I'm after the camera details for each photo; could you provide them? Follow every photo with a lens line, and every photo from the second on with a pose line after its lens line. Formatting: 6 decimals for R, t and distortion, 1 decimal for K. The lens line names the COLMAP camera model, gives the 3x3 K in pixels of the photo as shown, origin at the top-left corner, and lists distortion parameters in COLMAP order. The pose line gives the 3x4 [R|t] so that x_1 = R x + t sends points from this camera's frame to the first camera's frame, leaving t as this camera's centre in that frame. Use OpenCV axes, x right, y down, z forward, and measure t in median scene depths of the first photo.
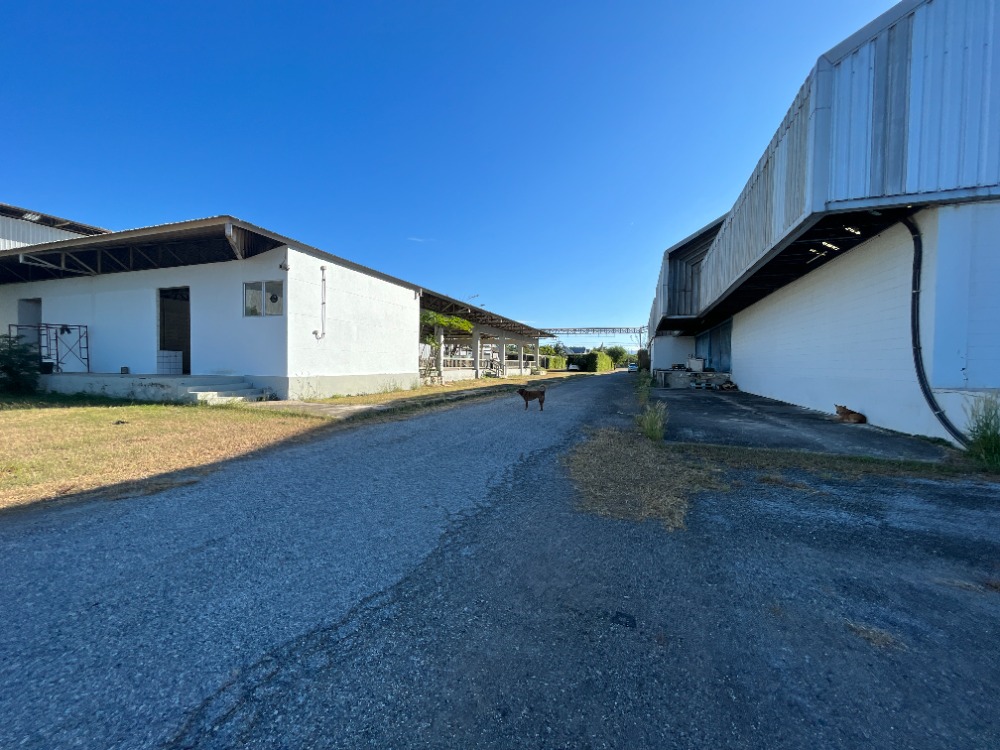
lens RADIAL K [[406.1, 0, 498.5], [0, 406.1, 376.1], [0, 0, 1]] dist [0.000483, -0.000069]
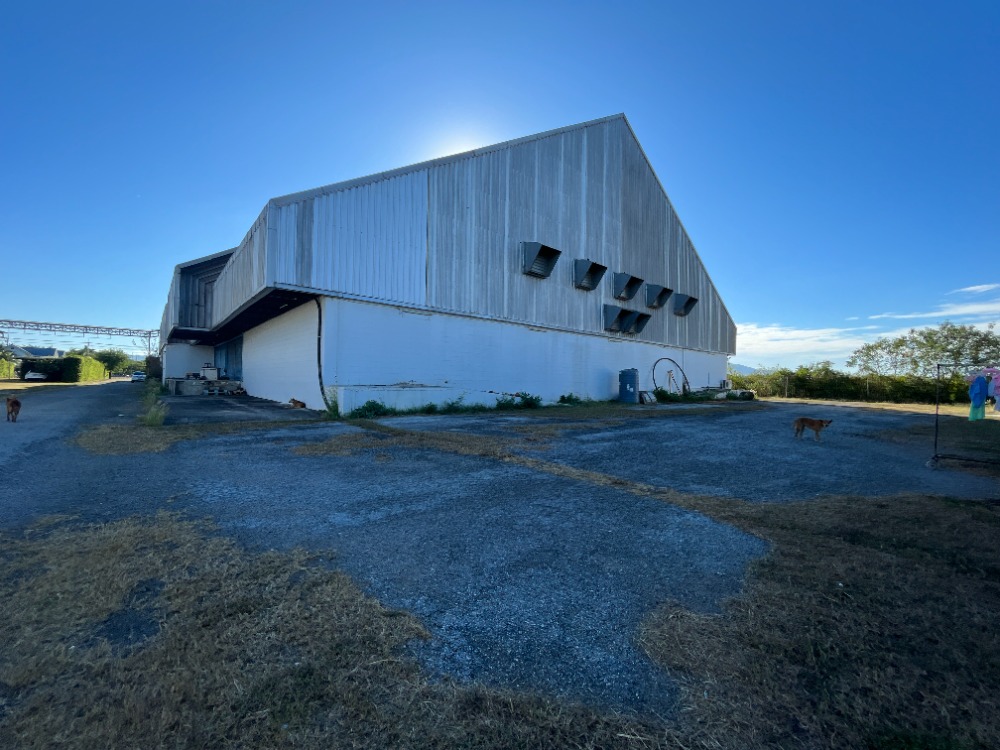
lens RADIAL K [[406.1, 0, 497.6], [0, 406.1, 375.4], [0, 0, 1]] dist [0.000483, -0.000069]
pose [[0.503960, 0.004473, 0.863715, -0.073421], [0.016567, 0.999753, -0.014844, 0.006300], [-0.863568, 0.021790, 0.503761, -0.231006]]
